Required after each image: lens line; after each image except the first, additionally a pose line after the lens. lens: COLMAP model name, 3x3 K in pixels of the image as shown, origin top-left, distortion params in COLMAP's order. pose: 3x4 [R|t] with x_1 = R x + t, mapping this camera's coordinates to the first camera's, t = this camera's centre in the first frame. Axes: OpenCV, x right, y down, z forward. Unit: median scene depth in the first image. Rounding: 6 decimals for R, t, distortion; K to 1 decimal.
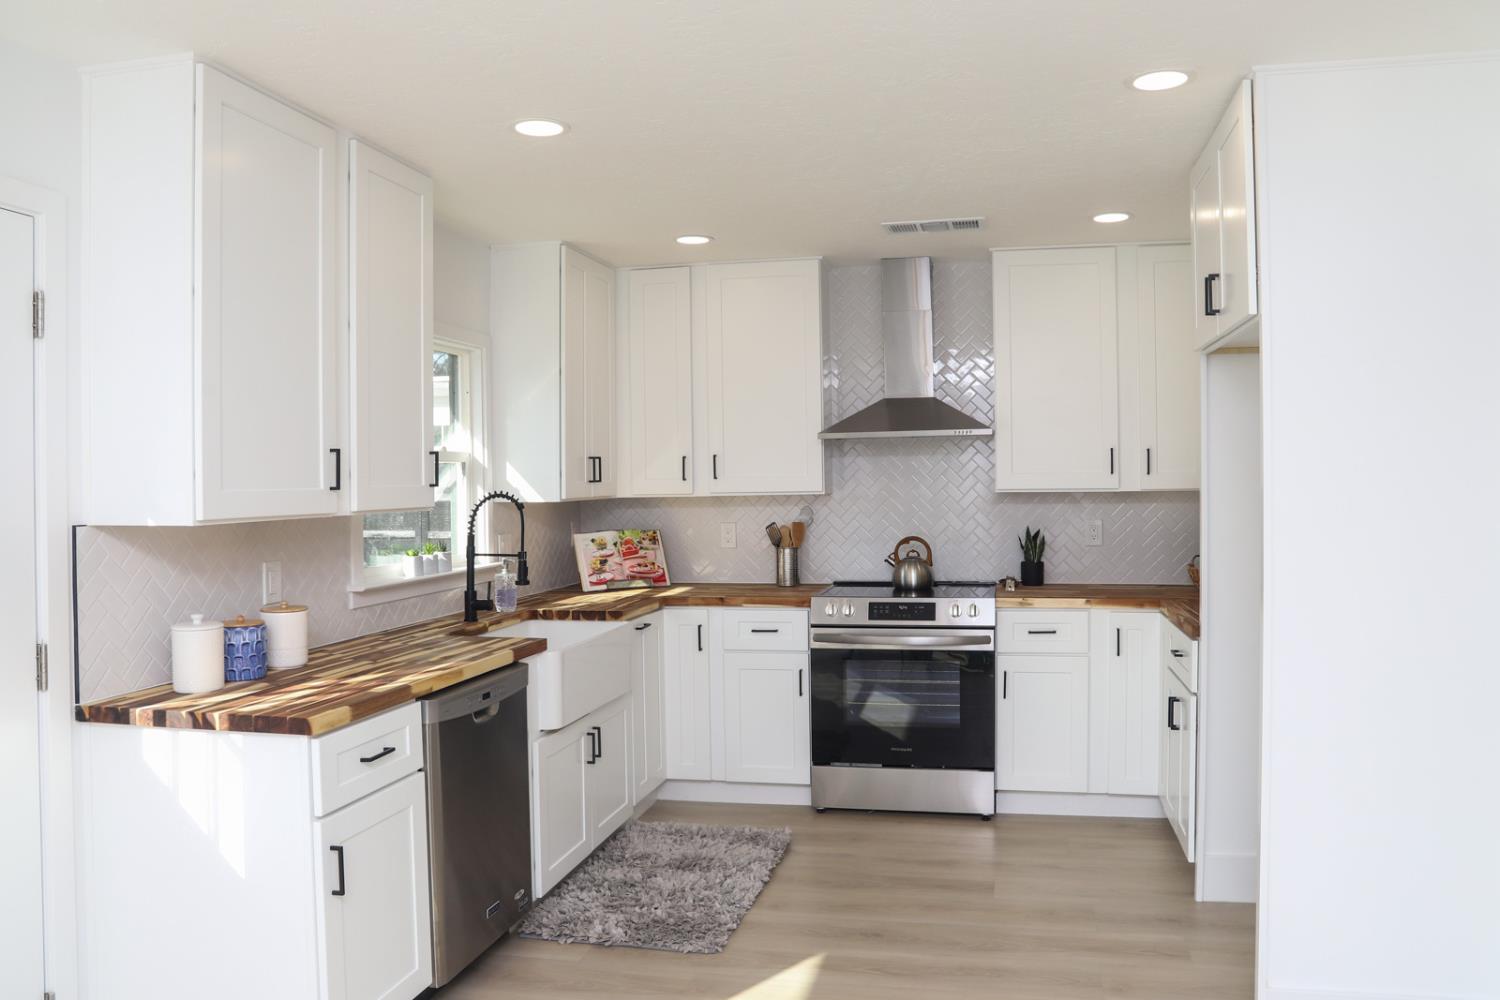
lens RADIAL K [[1110.0, 0, 724.1], [0, 1110.0, 466.7], [0, 0, 1]] dist [-0.125454, 0.091116]
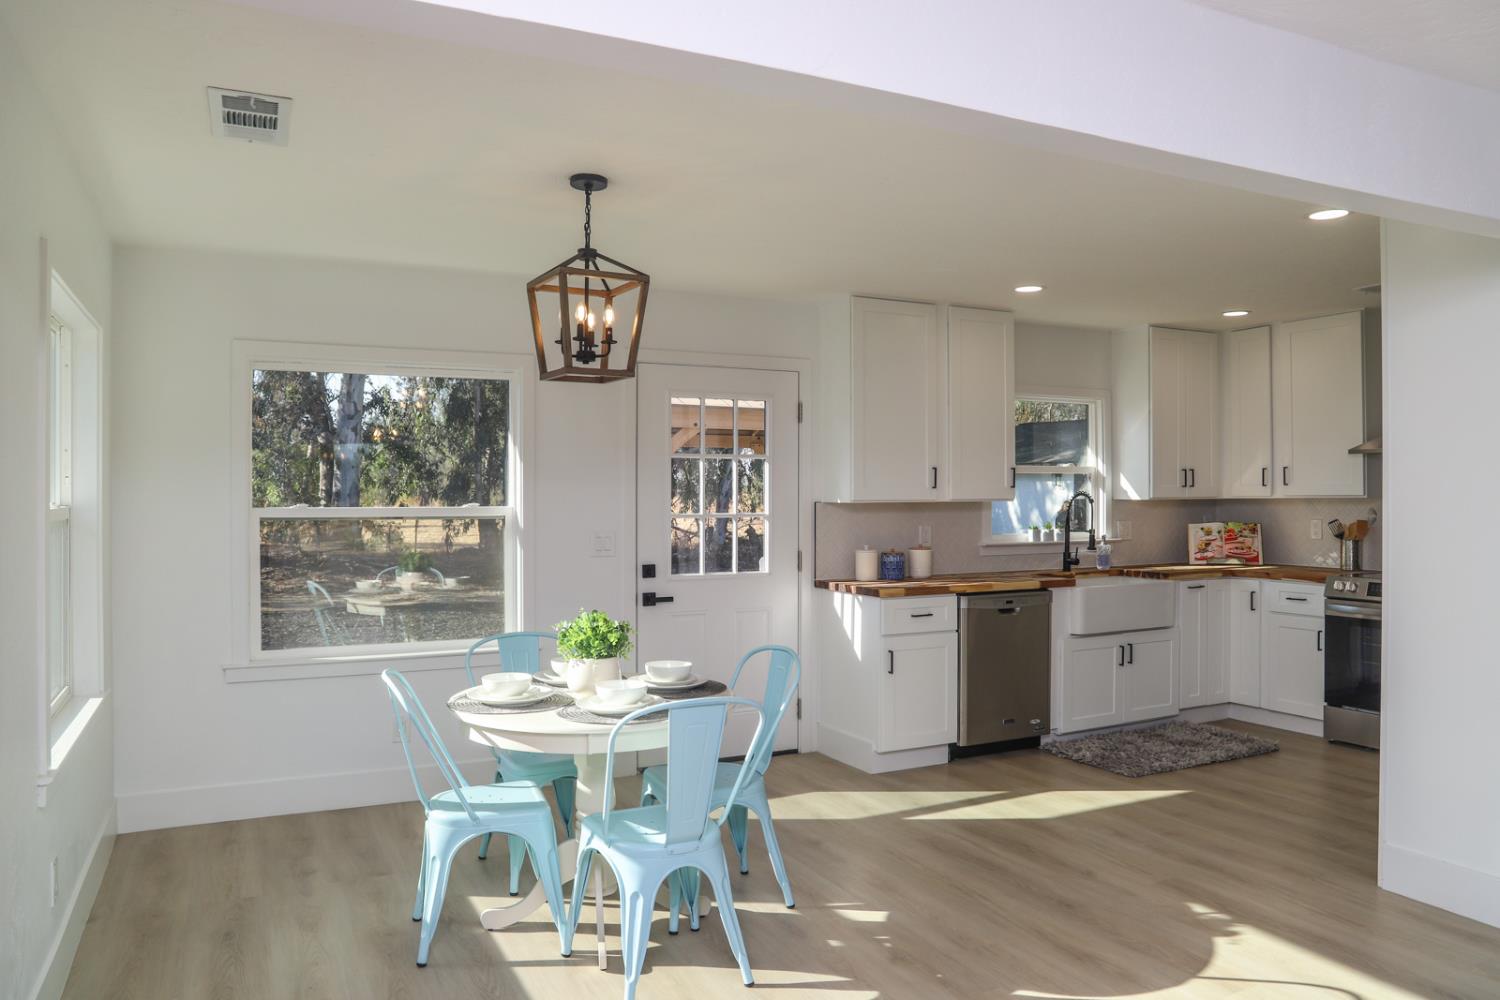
lens RADIAL K [[1066.8, 0, 750.0], [0, 1066.8, 500.0], [0, 0, 1]] dist [-0.059931, 0.002188]
pose [[0.613595, 0.014510, -0.789488, 0.641793], [0.003179, 0.999778, 0.020846, 0.000588], [0.789615, -0.015301, 0.613412, -0.298051]]
